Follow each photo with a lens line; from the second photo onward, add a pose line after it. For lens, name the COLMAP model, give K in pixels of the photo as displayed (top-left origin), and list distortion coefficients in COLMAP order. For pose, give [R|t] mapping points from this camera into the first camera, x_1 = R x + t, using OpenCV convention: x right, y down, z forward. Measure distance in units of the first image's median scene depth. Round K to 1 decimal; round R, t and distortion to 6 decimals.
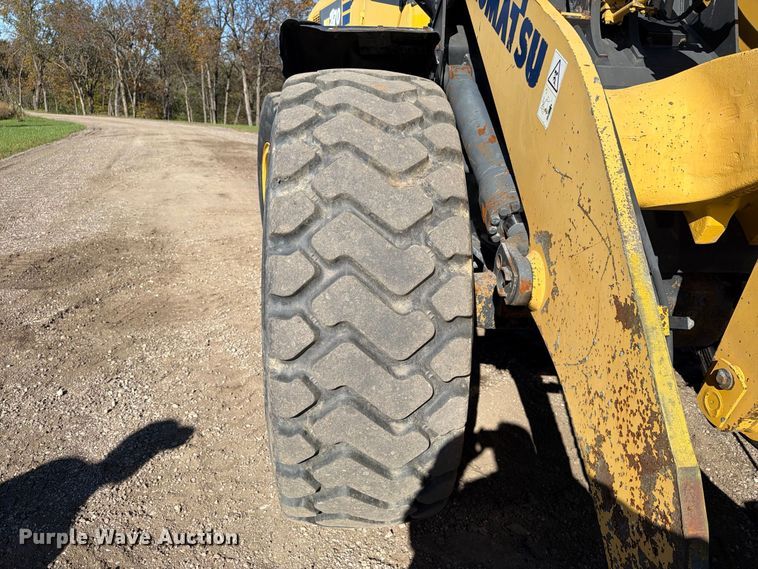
lens RADIAL K [[527.7, 0, 374.6], [0, 527.7, 286.6], [0, 0, 1]] dist [0.103611, -0.156995]
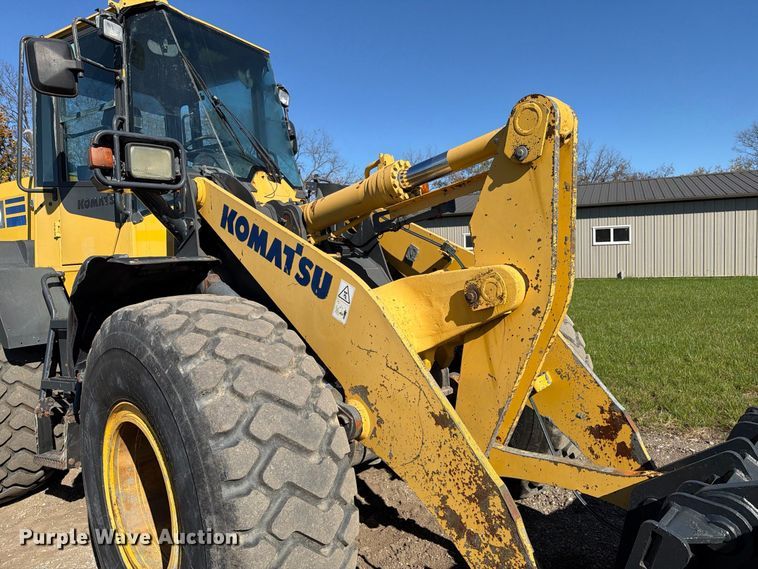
lens RADIAL K [[527.7, 0, 374.6], [0, 527.7, 286.6], [0, 0, 1]] dist [0.103611, -0.156995]
pose [[0.755358, -0.094445, 0.648471, -0.680908], [0.272172, 0.945388, -0.179345, -0.094881], [-0.596118, 0.311965, 0.739811, -0.296711]]
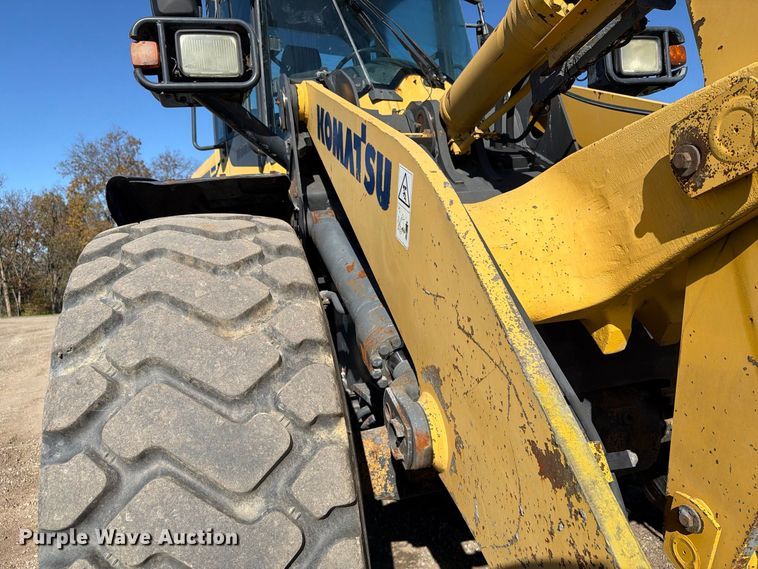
lens RADIAL K [[527.7, 0, 374.6], [0, 527.7, 286.6], [0, 0, 1]] dist [0.103611, -0.156995]
pose [[0.975676, -0.129483, 0.176891, 0.116621], [0.174596, 0.946936, -0.269868, -0.017728], [-0.132562, 0.294188, 0.946510, 0.232167]]
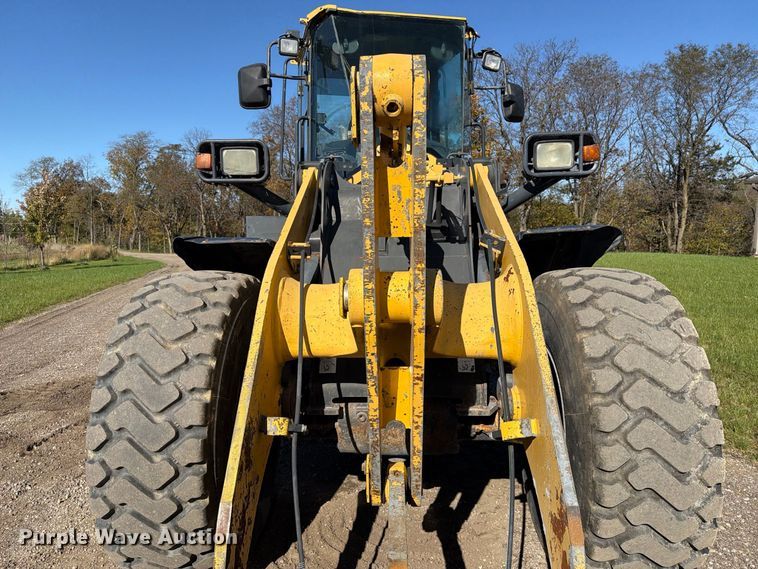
lens RADIAL K [[527.7, 0, 374.6], [0, 527.7, 286.6], [0, 0, 1]] dist [0.103611, -0.156995]
pose [[0.992075, -0.024717, -0.123189, 0.918679], [-0.003825, 0.974063, -0.226244, 0.009580], [0.125586, 0.224922, 0.966250, -0.653695]]
